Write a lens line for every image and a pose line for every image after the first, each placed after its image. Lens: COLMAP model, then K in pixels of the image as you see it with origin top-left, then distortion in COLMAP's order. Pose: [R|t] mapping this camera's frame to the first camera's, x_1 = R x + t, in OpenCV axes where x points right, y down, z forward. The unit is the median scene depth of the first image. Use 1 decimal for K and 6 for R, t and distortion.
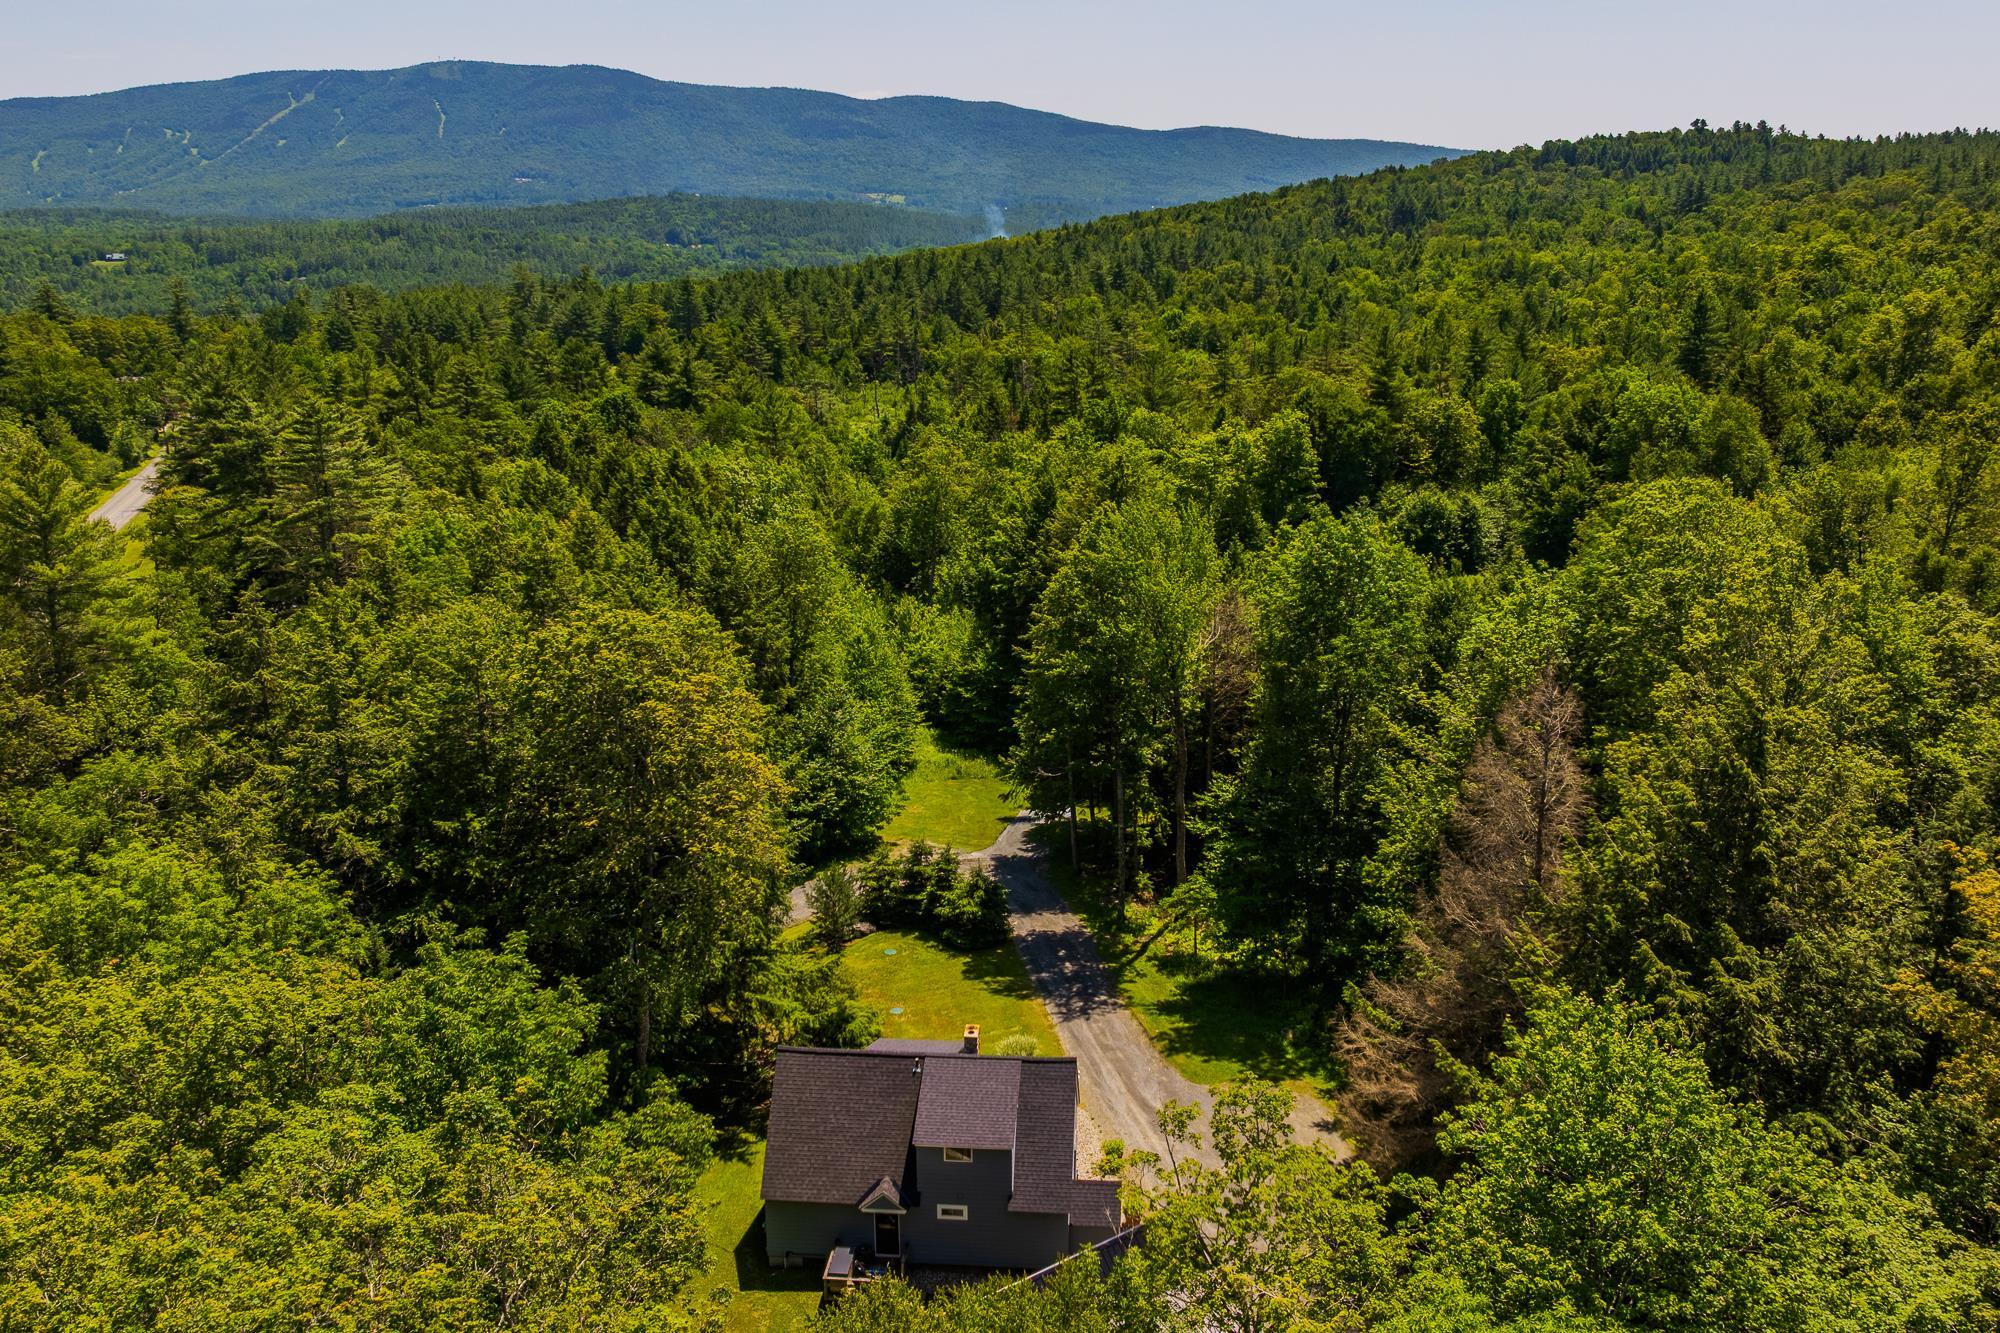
lens RADIAL K [[1664.1, 0, 1011.4], [0, 1664.1, 673.6], [0, 0, 1]] dist [-0.021331, 0.001310]
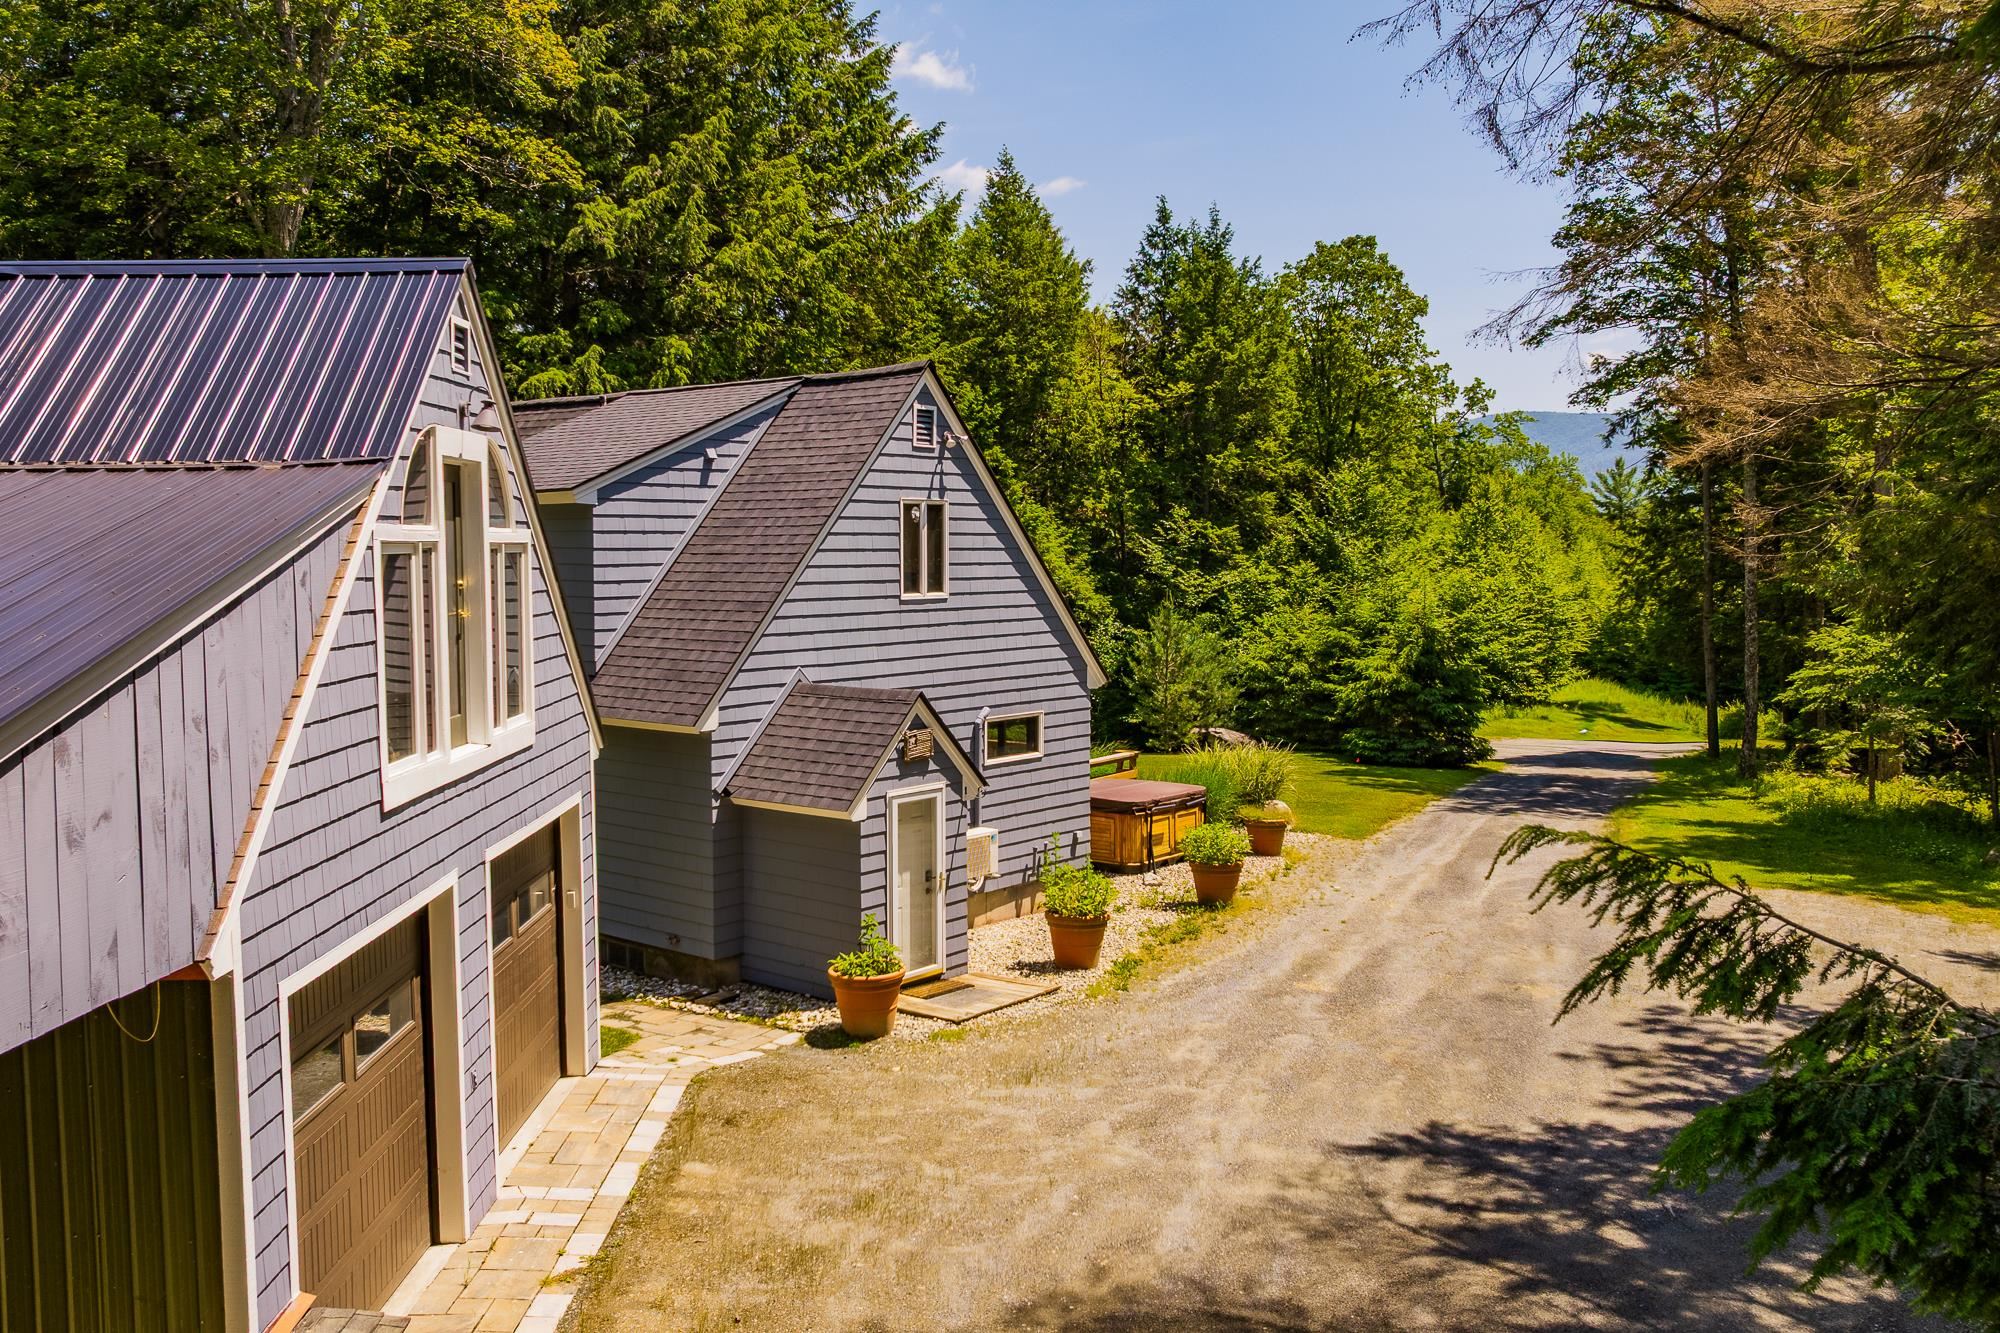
lens RADIAL K [[1663.1, 0, 1012.7], [0, 1663.1, 660.0], [0, 0, 1]] dist [0.004973, -0.059904]
pose [[0.823523, 0.043003, -0.565650, 0.077592], [-0.160504, 0.974042, -0.159625, 0.108961], [0.544103, 0.222244, 0.809049, 0.244019]]
